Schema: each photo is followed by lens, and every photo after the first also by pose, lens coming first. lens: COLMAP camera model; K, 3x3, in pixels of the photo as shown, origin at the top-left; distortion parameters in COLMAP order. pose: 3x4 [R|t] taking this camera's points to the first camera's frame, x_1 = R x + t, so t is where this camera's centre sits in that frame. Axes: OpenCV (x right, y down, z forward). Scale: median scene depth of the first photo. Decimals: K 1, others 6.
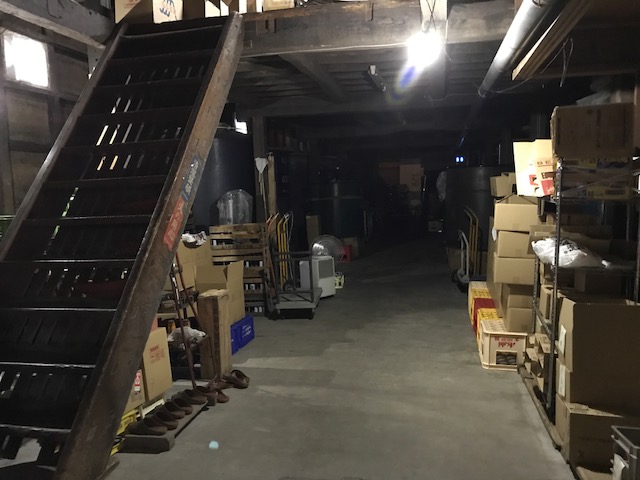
lens RADIAL K [[529.8, 0, 320.0], [0, 529.8, 240.0], [0, 0, 1]] dist [-0.000331, 0.001685]
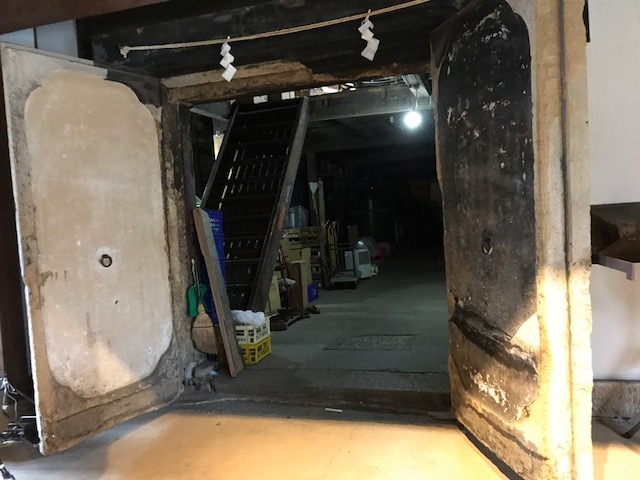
lens RADIAL K [[529.8, 0, 320.0], [0, 529.8, 240.0], [0, 0, 1]] dist [-0.000331, 0.001685]
pose [[0.996846, -0.031451, -0.072860, -0.001250], [0.028332, 0.998653, -0.043458, 0.069353], [0.074129, 0.041256, 0.996395, -0.455557]]
